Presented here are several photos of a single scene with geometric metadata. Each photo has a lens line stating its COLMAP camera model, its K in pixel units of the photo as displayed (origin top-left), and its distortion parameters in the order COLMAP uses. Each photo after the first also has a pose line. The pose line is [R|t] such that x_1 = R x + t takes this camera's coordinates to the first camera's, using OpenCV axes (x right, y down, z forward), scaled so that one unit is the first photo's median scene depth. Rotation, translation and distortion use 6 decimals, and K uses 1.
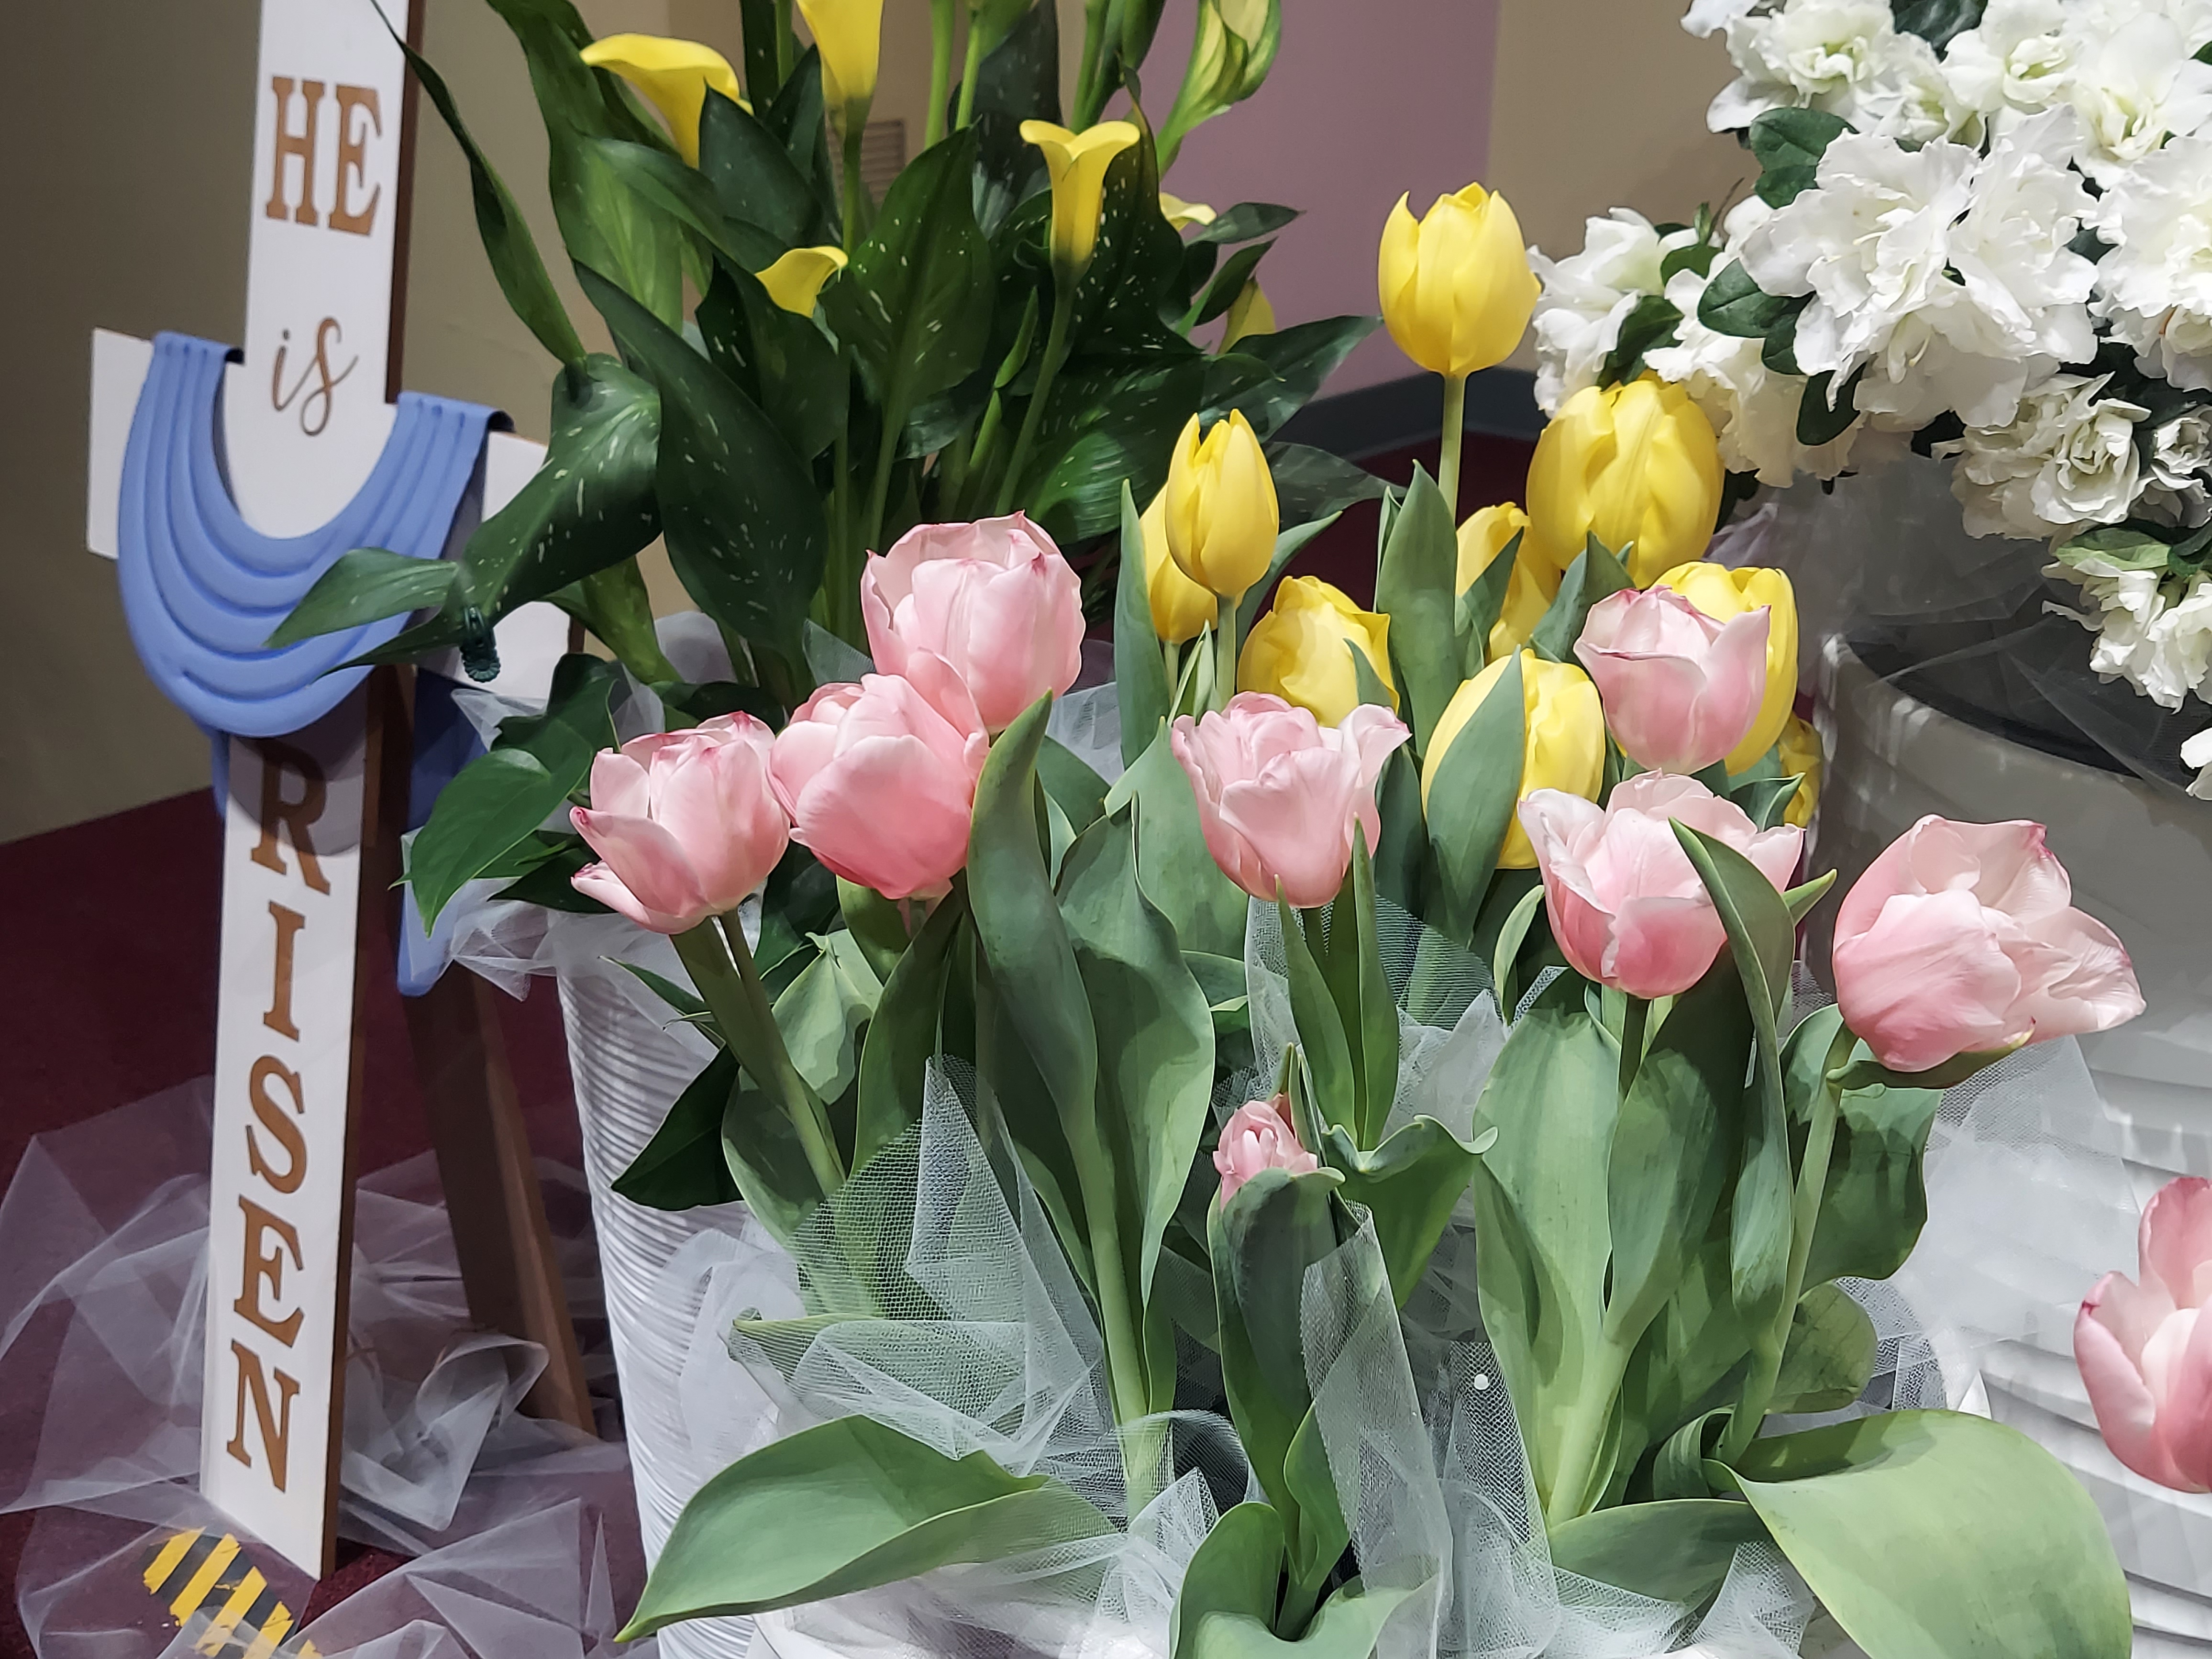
lens RADIAL K [[2572.0, 0, 1106.0], [0, 2572.0, 829.5], [0, 0, 1]] dist [0.175098, -0.361326]
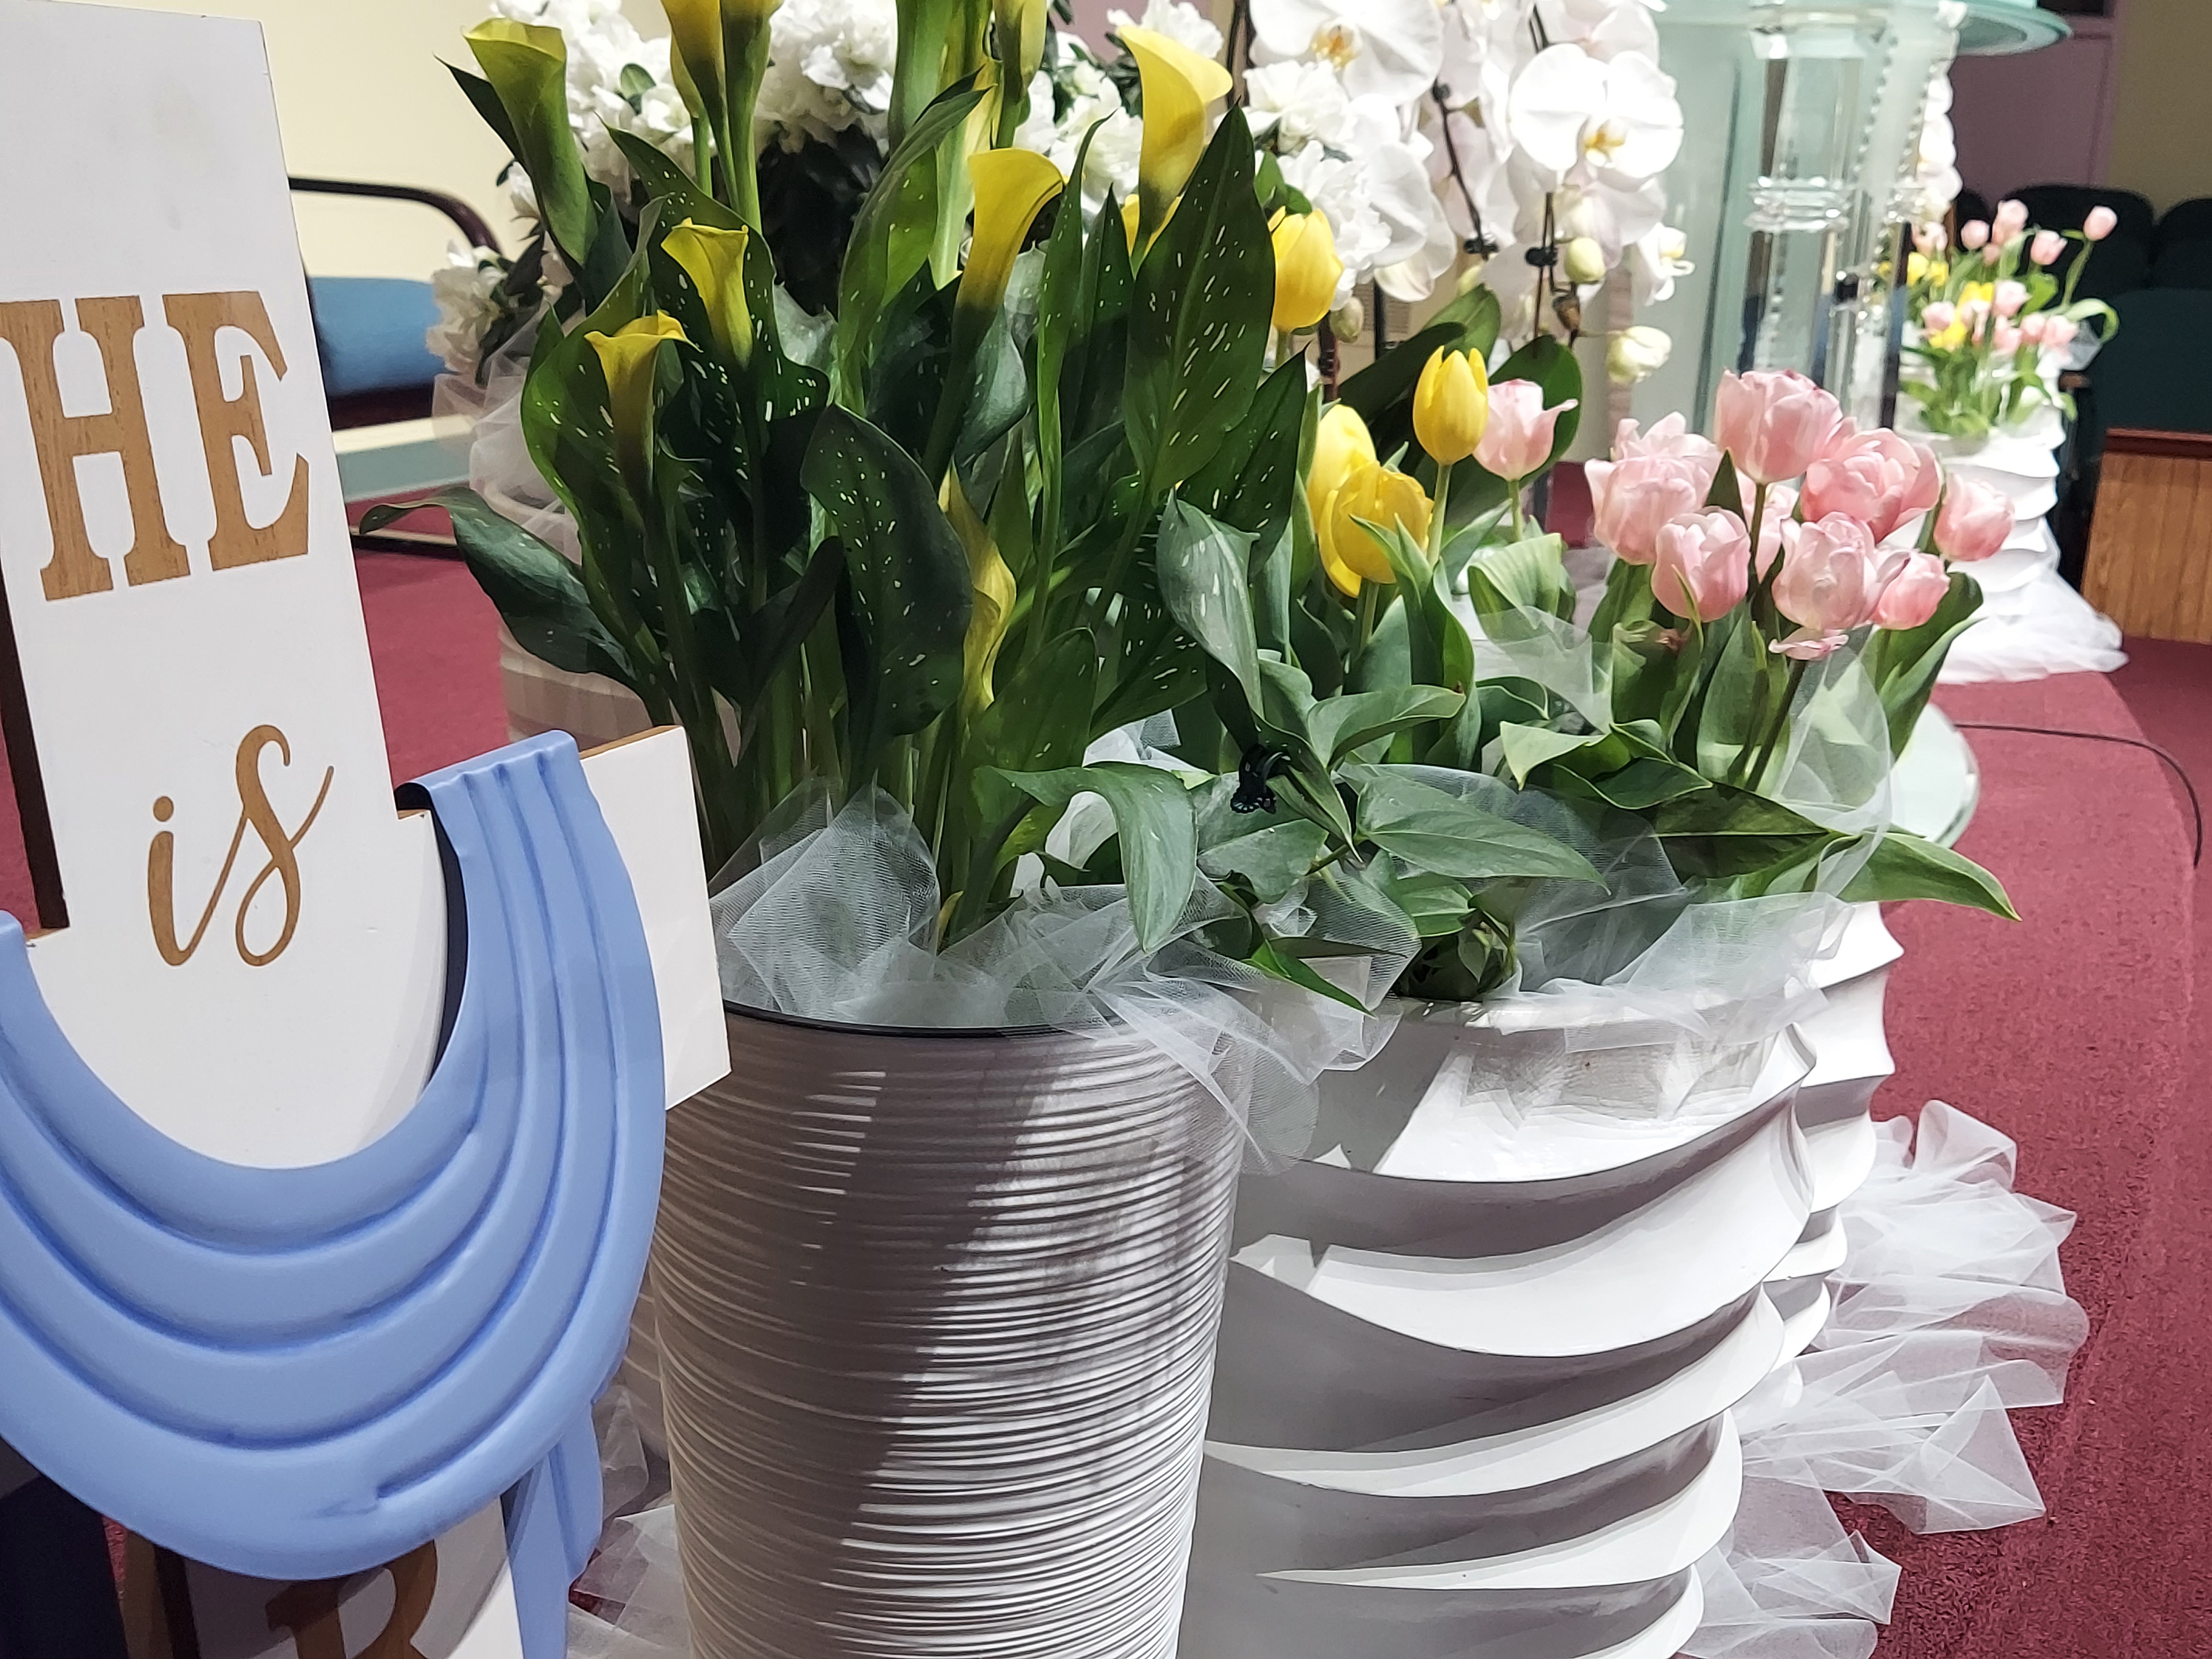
lens RADIAL K [[2572.0, 0, 1106.0], [0, 2572.0, 829.5], [0, 0, 1]] dist [0.175098, -0.361326]
pose [[-0.322901, -0.271688, 0.906598, -0.829984], [0.287615, 0.884439, 0.367486, -0.319716], [-0.901672, 0.379413, -0.207445, 0.954107]]
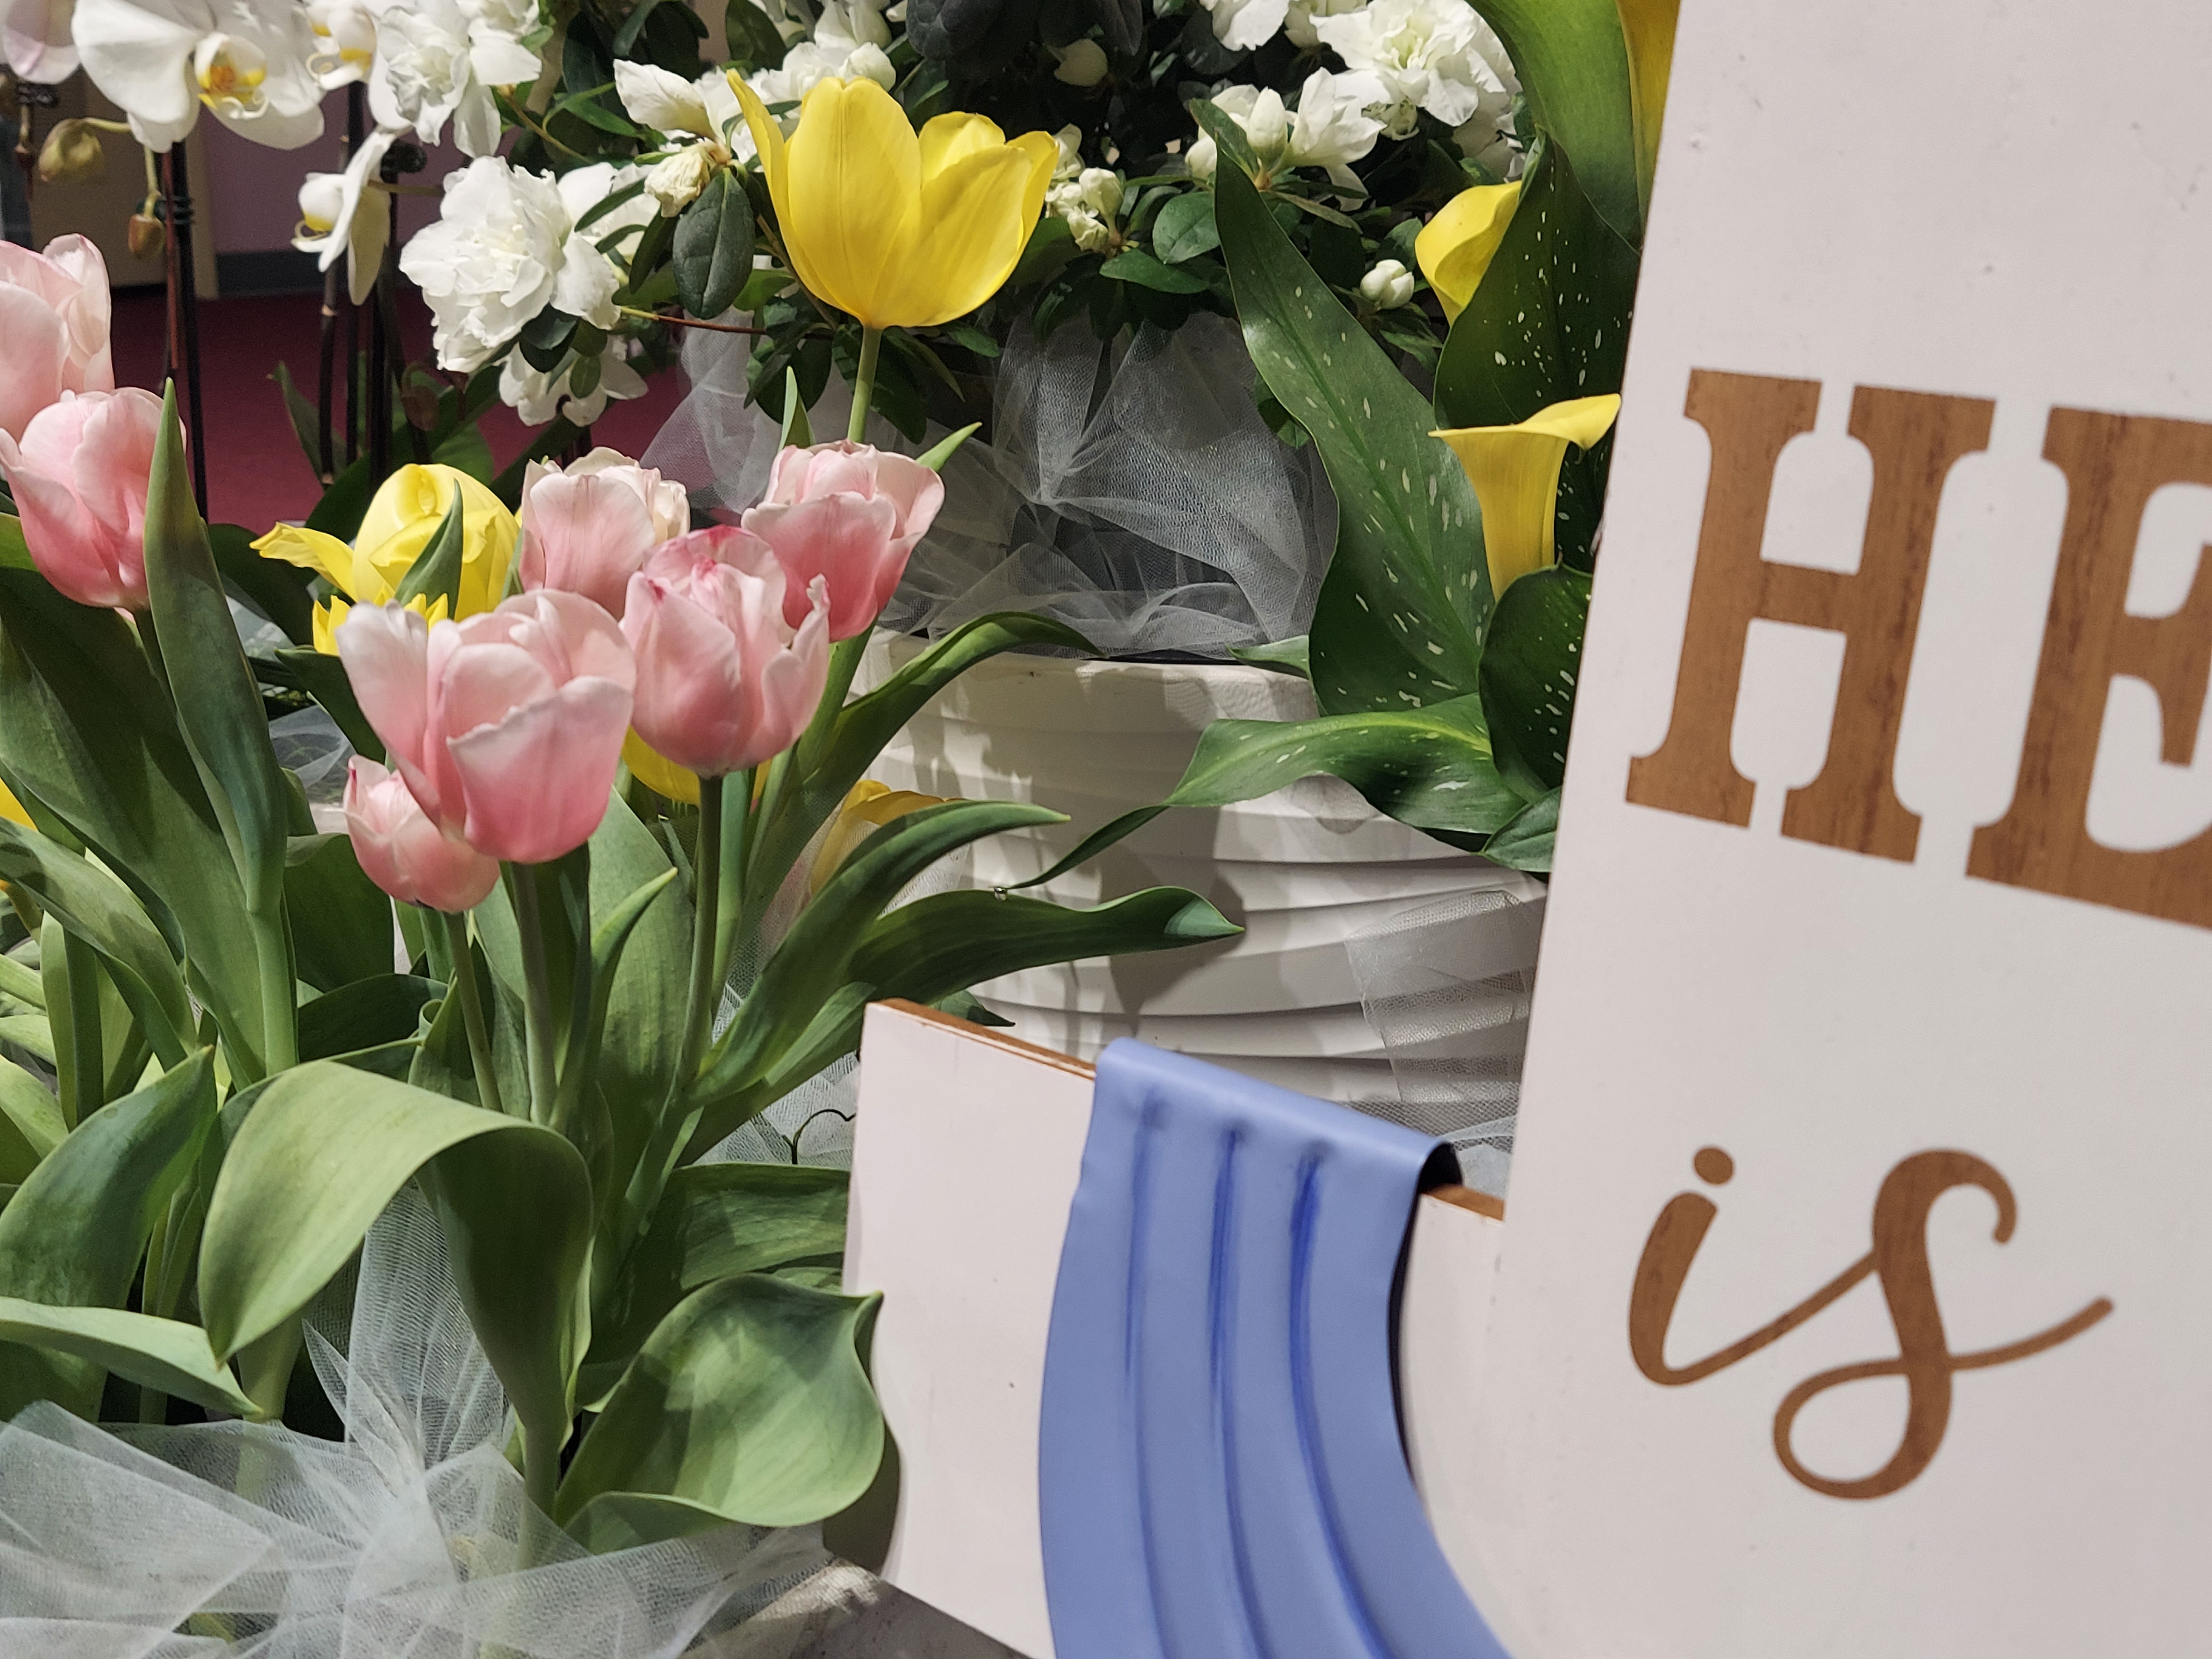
lens RADIAL K [[2572.0, 0, 1106.0], [0, 2572.0, 829.5], [0, 0, 1]] dist [0.175098, -0.361326]
pose [[0.998226, -0.043073, 0.041112, -0.403579], [0.043514, 0.999004, -0.009877, -0.232911], [-0.040645, 0.011648, 0.999106, 0.692695]]
